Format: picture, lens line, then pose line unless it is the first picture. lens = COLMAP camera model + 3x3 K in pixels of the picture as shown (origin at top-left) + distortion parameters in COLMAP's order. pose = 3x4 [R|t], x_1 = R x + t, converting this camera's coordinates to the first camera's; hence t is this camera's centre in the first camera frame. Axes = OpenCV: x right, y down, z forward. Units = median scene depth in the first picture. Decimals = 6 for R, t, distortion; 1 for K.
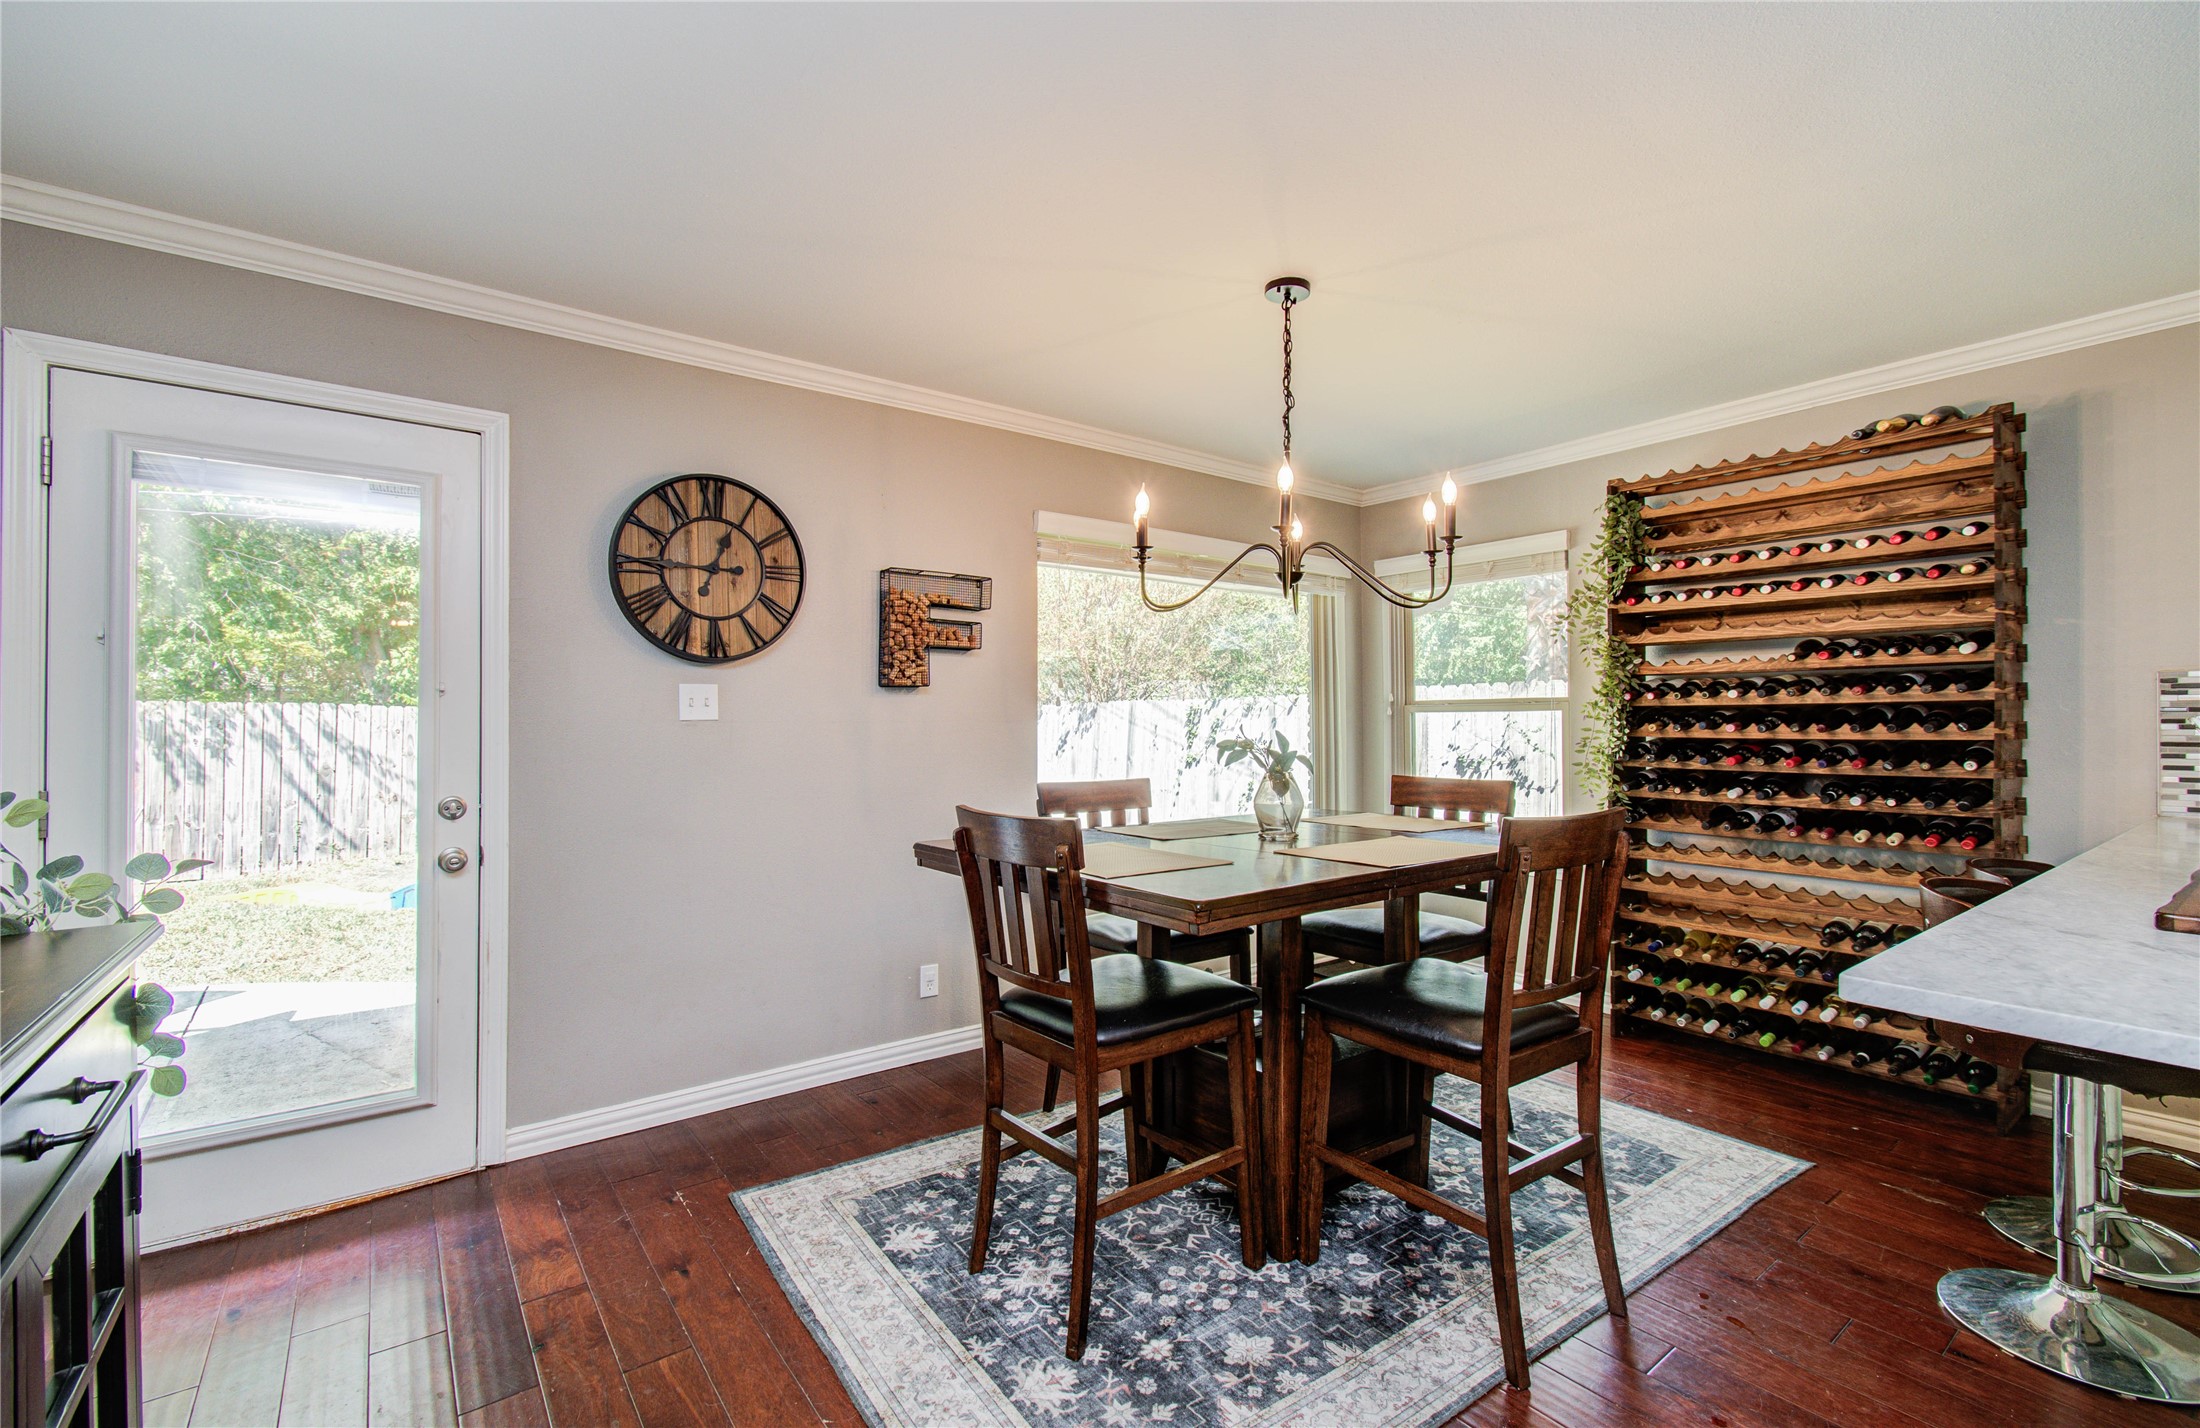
lens RADIAL K [[956.0, 0, 1088.2], [0, 956.0, 709.5], [0, 0, 1]] dist [-0.004451, 0.006103]
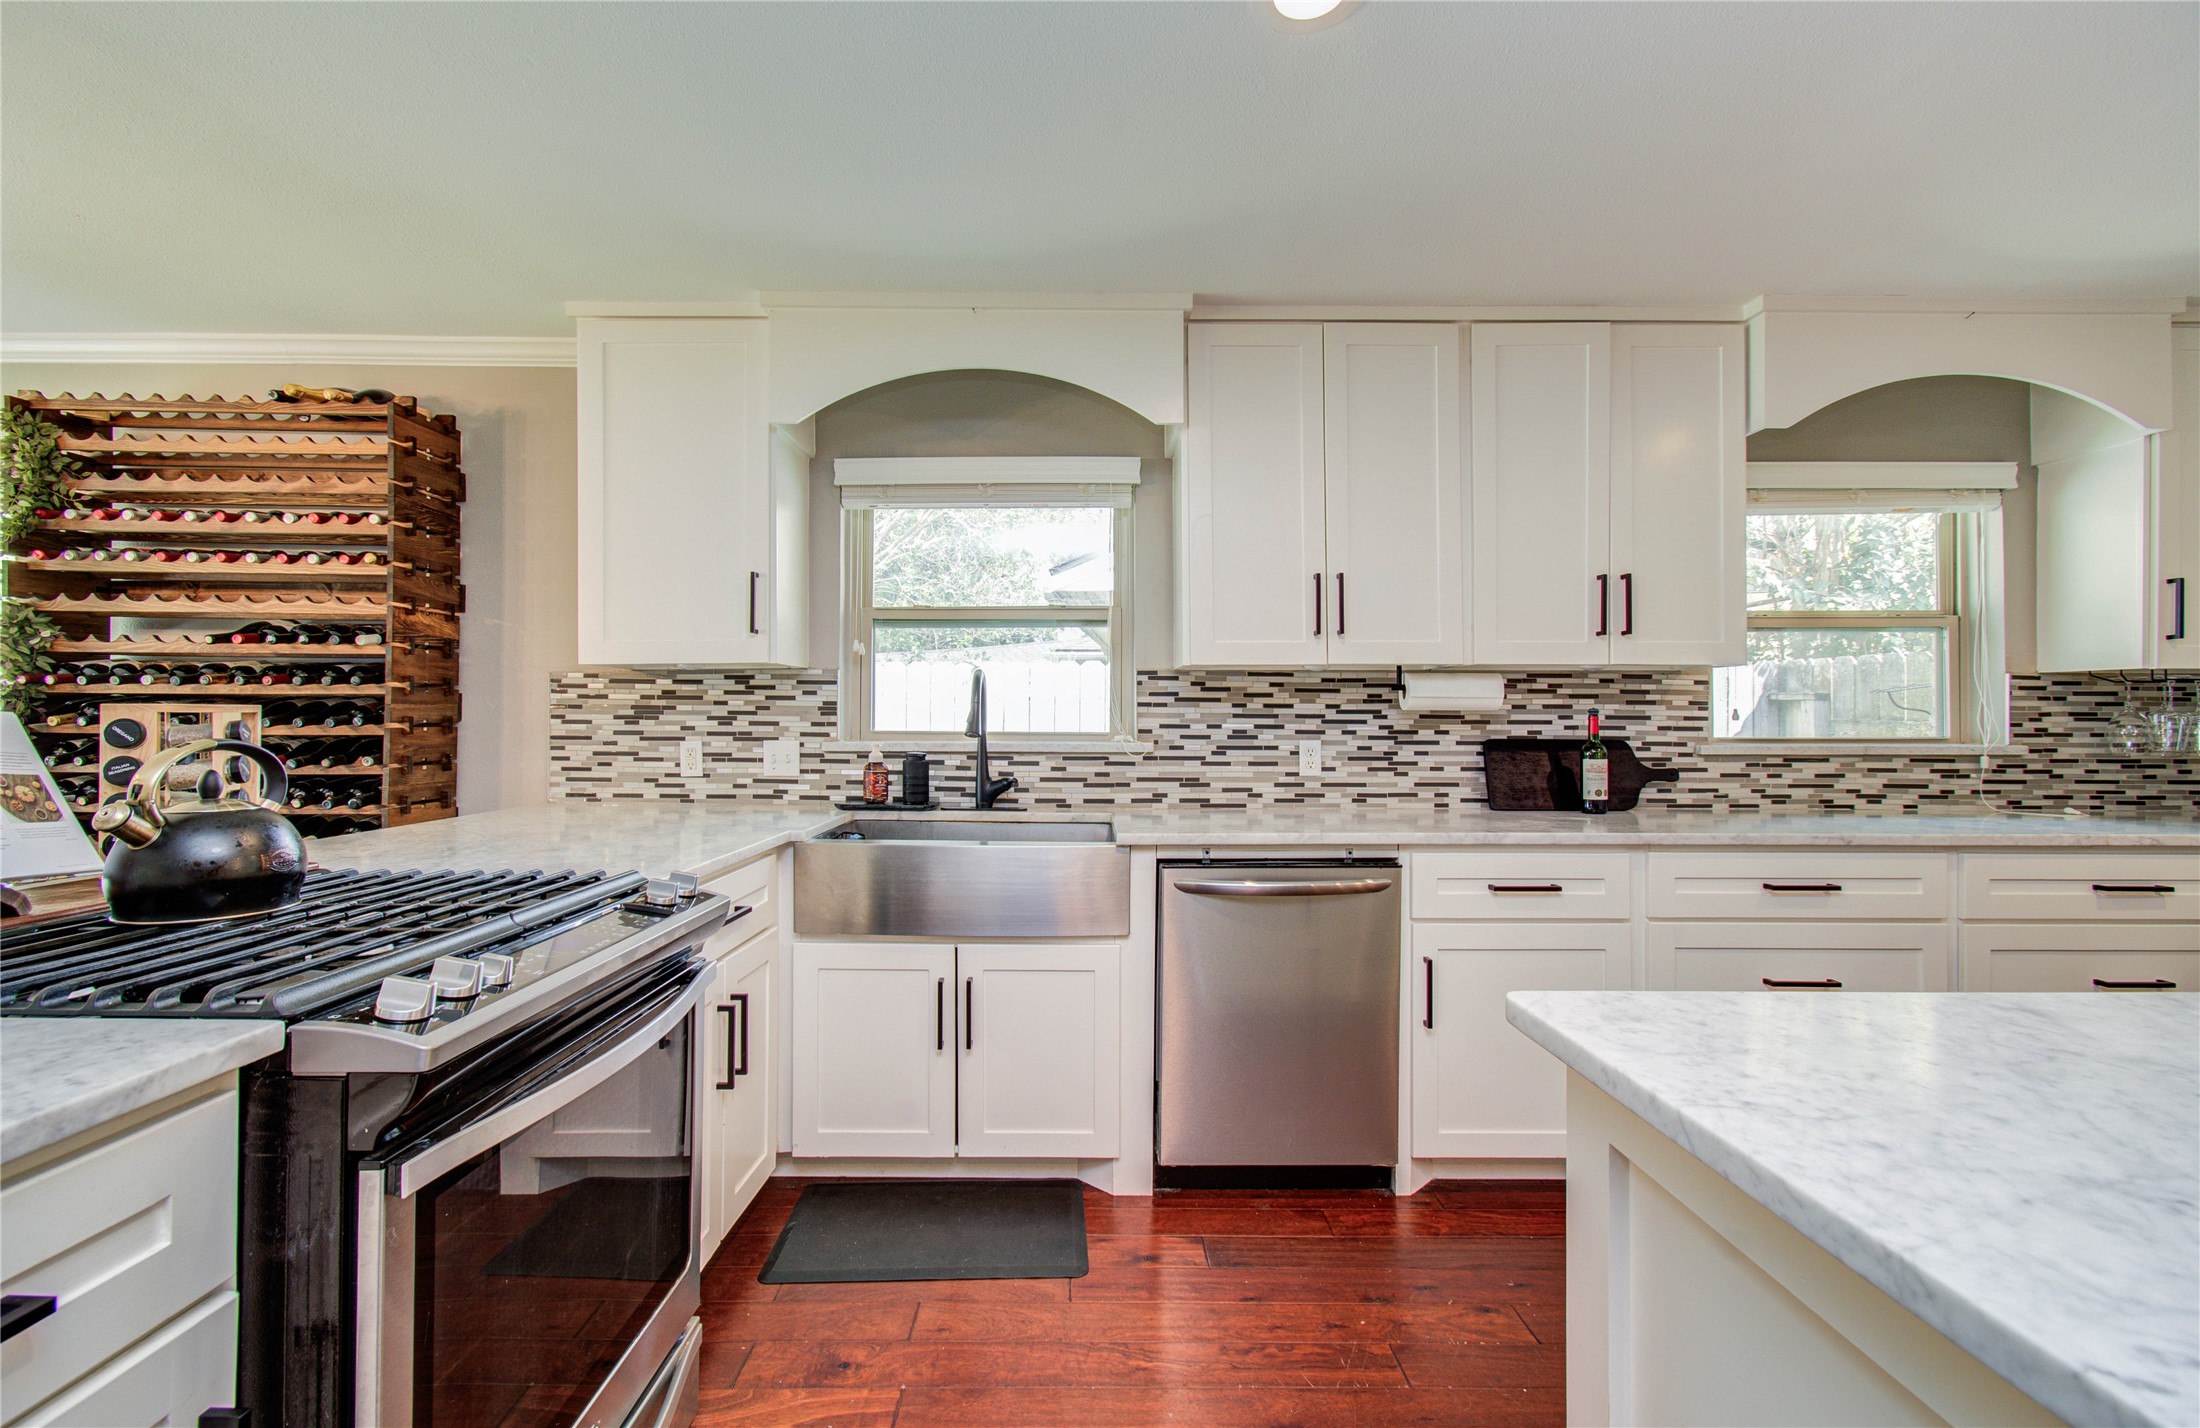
lens RADIAL K [[1005.8, 0, 1084.1], [0, 1005.8, 703.3], [0, 0, 1]] dist [-0.005613, 0.002861]
pose [[0.598849, 0.019596, 0.800622, 0.507099], [-0.015256, 0.999798, -0.013060, 0.001885], [-0.800717, -0.004393, 0.599027, -0.178118]]
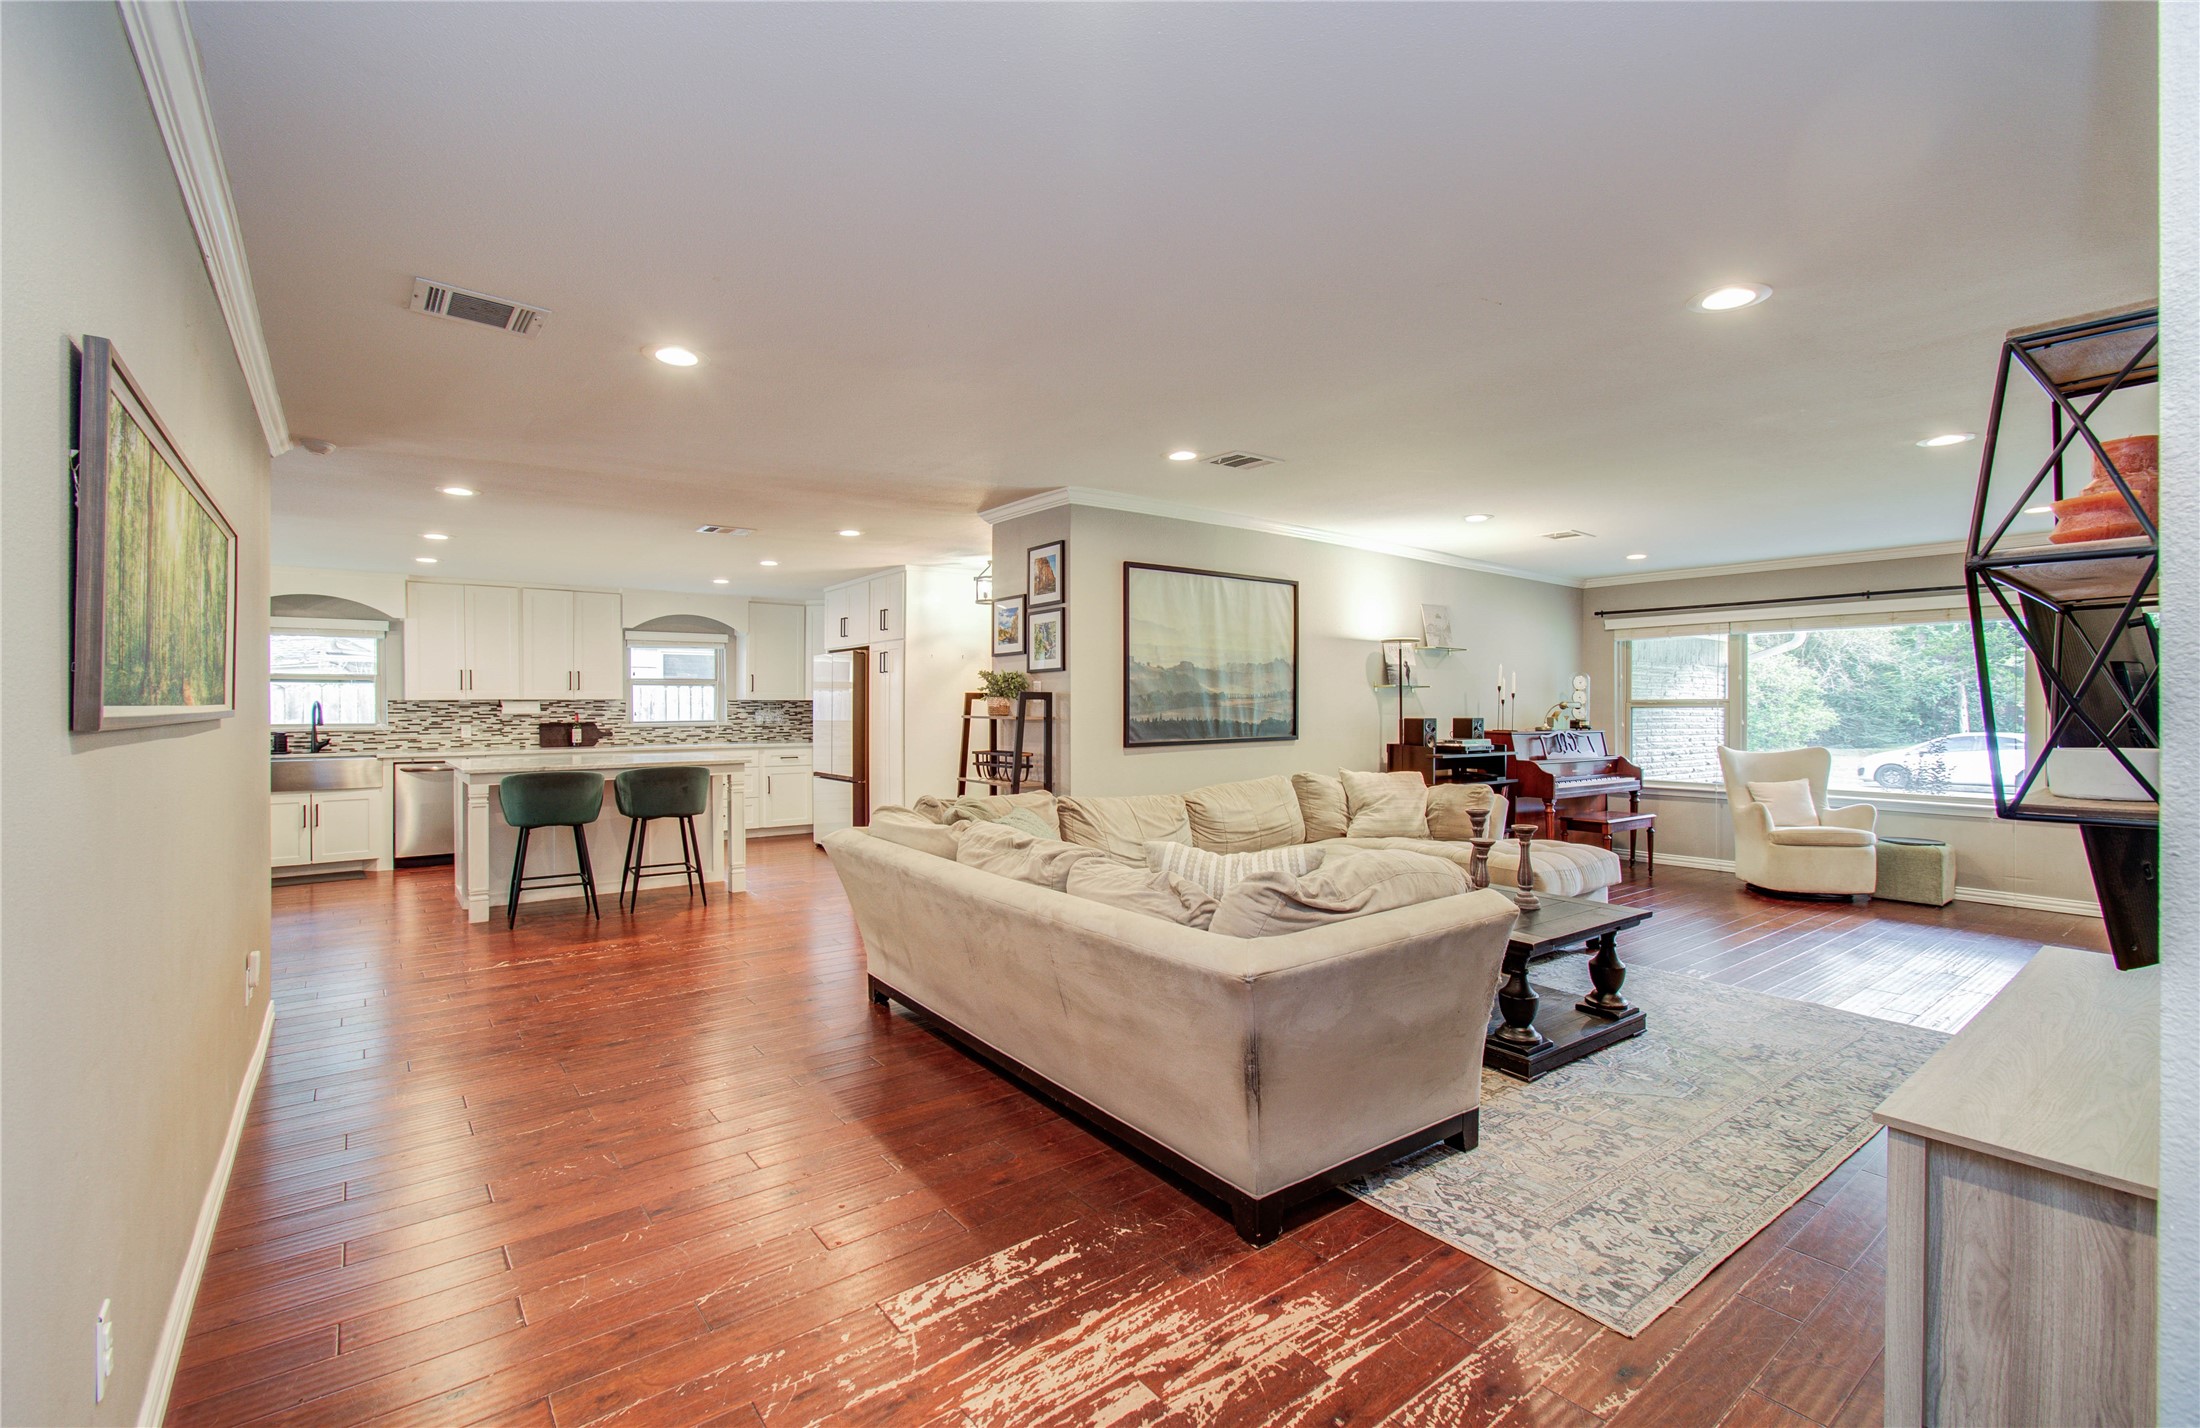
lens RADIAL K [[956.0, 0, 1115.1], [0, 956.0, 716.8], [0, 0, 1]] dist [-0.004451, 0.006103]
pose [[-0.029752, -0.006921, 0.999533, -1.405971], [-0.008941, 0.999938, 0.006658, -0.036538], [-0.999517, -0.008739, -0.029812, -1.586740]]
